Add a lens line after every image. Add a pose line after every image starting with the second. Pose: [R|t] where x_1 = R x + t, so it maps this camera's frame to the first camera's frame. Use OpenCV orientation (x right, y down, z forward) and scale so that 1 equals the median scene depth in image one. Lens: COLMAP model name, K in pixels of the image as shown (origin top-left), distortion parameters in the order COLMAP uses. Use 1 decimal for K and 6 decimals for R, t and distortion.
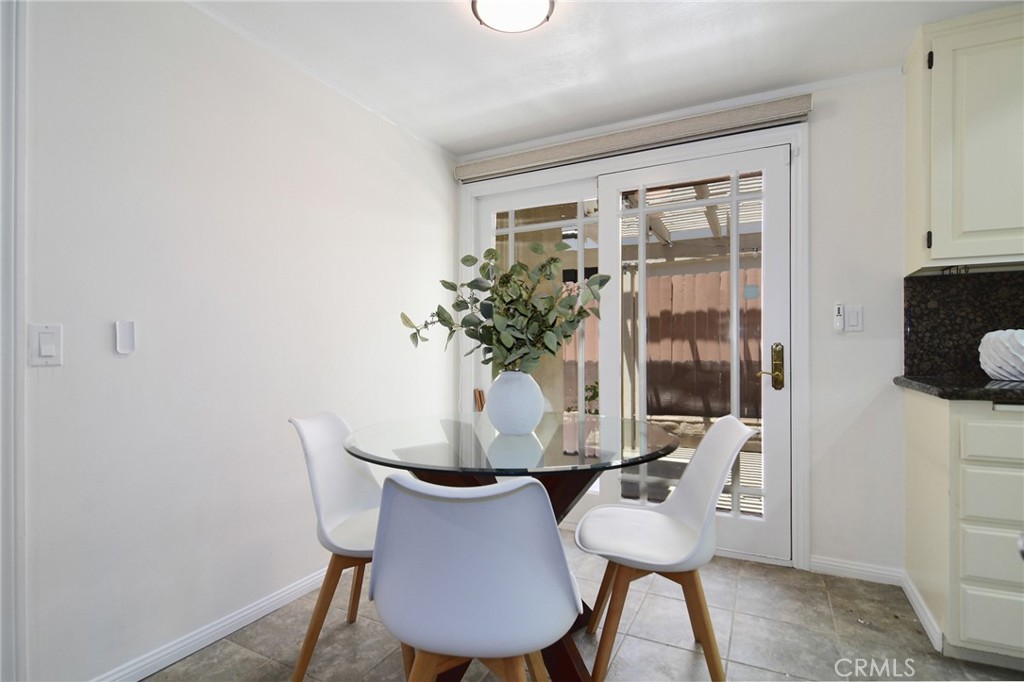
lens RADIAL K [[502.0, 0, 509.7], [0, 502.0, 342.8], [0, 0, 1]] dist [0.006297, -0.013135]
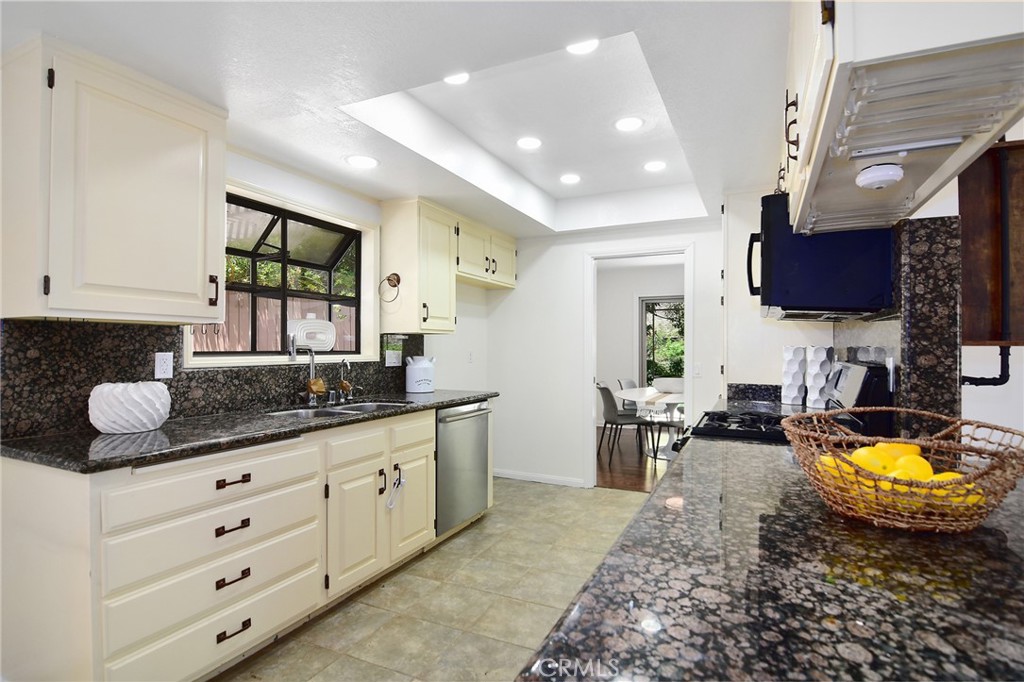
lens RADIAL K [[502.0, 0, 509.7], [0, 502.0, 342.8], [0, 0, 1]] dist [0.006297, -0.013135]
pose [[-0.034190, 0.000310, 0.999415, -0.048385], [-0.002650, 0.999996, -0.000401, -0.099658], [-0.999412, -0.002663, -0.034189, 0.211761]]
